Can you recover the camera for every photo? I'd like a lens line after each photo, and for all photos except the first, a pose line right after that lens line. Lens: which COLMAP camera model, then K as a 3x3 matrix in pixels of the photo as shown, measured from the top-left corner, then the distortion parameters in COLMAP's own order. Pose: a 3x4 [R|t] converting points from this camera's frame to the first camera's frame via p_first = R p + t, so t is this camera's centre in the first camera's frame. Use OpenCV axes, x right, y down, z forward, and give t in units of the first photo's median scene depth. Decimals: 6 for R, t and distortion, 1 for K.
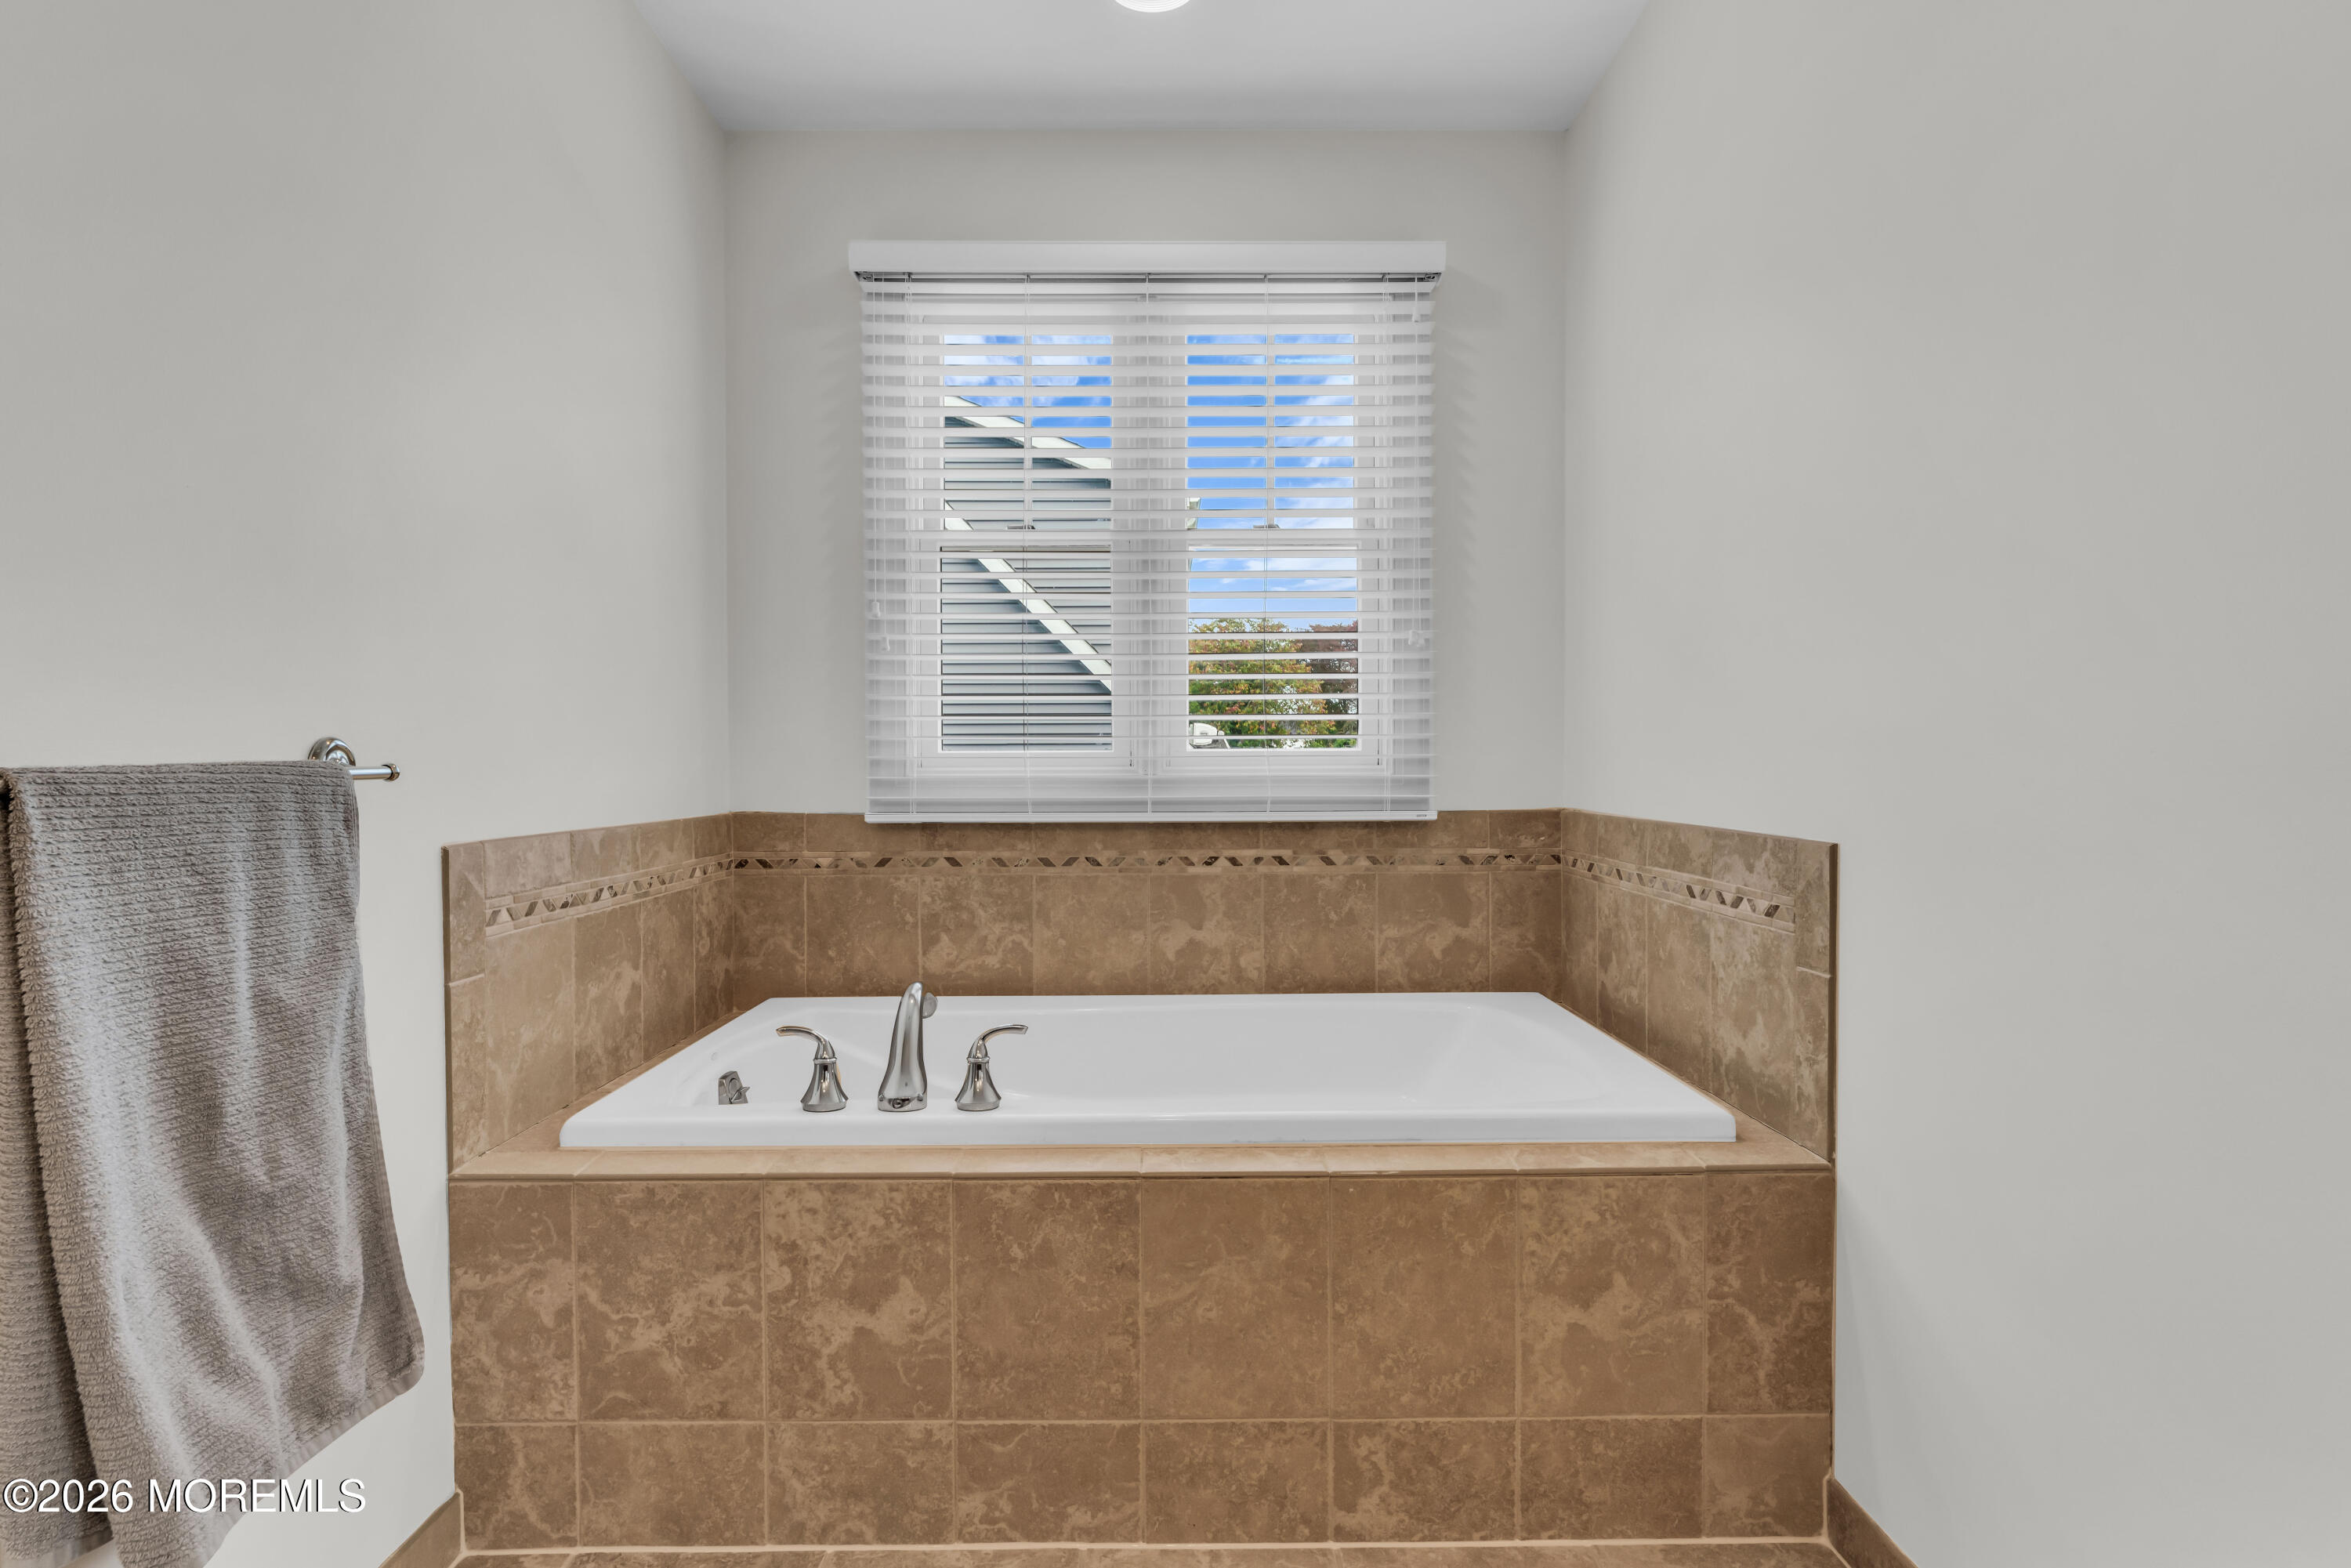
lens RADIAL K [[1210.6, 0, 1172.9], [0, 1210.6, 780.4], [0, 0, 1]] dist [-0.003654, -0.000461]
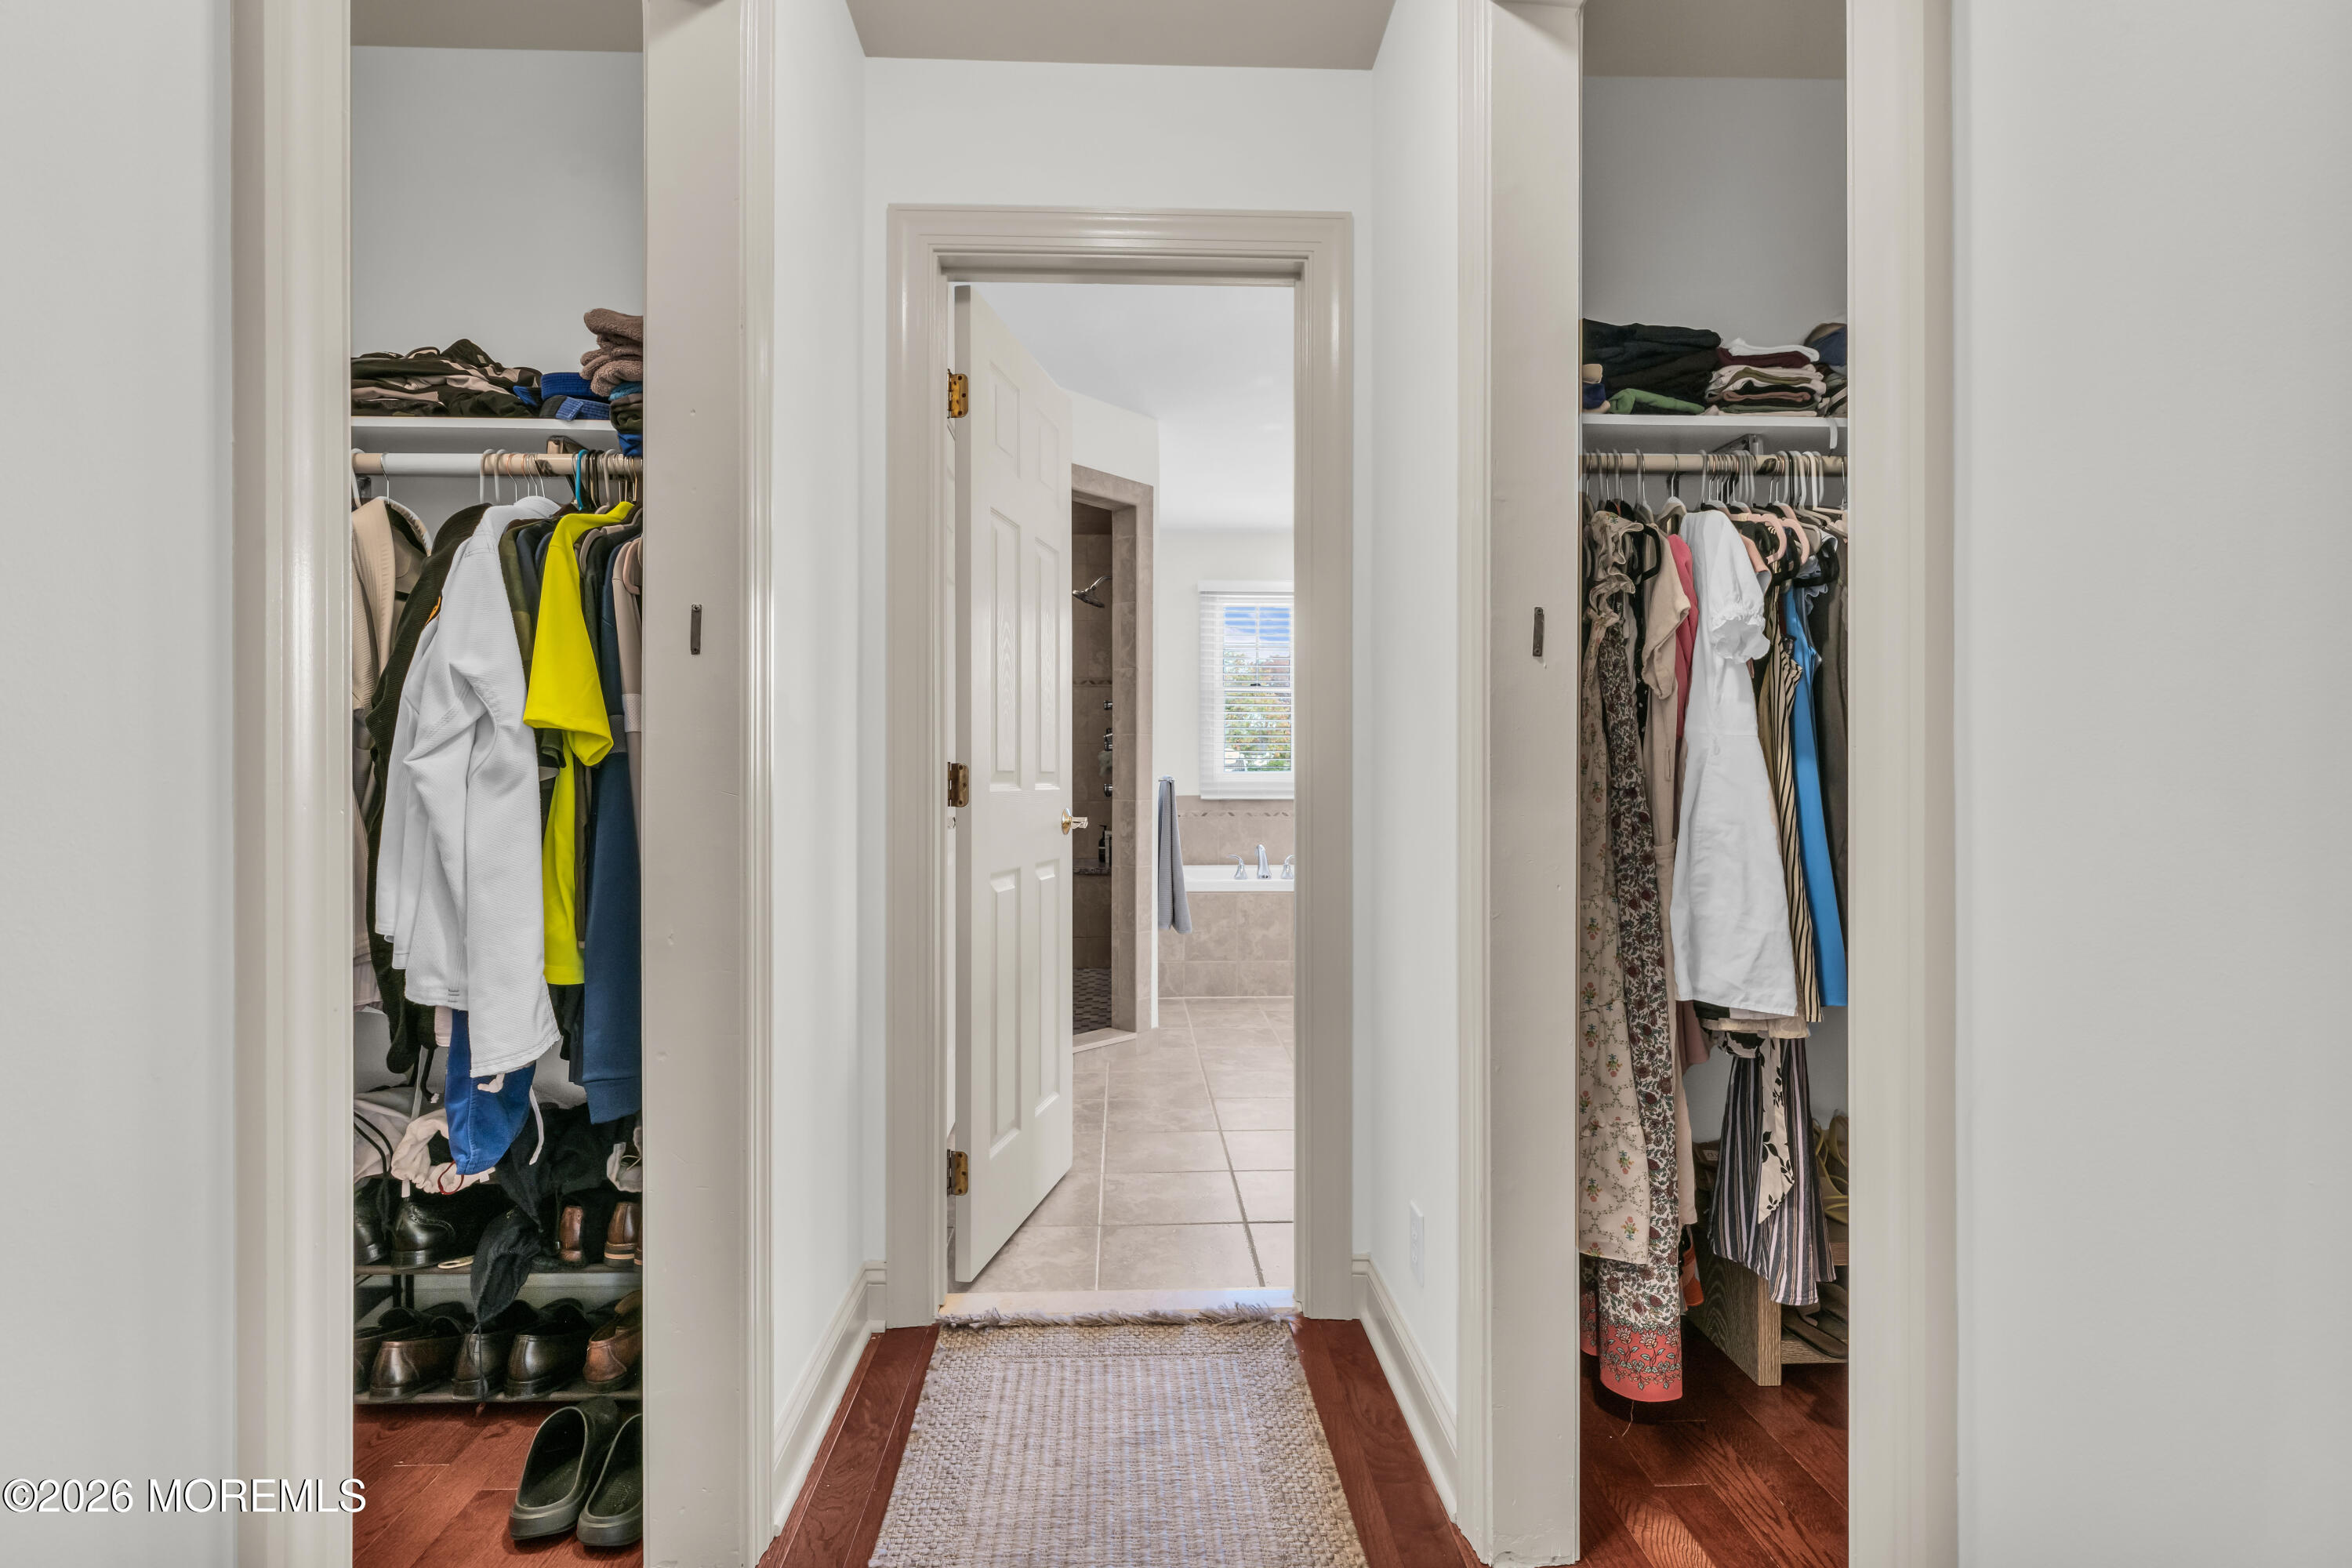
lens RADIAL K [[1127.0, 0, 1174.0], [0, 1127.0, 781.4], [0, 0, 1]] dist [-0.001688, 0.000552]
pose [[0.999170, 0.003819, 0.040552, -0.658717], [-0.003419, 0.999945, -0.009929, 0.034542], [-0.040588, 0.009782, 0.999128, -2.309961]]
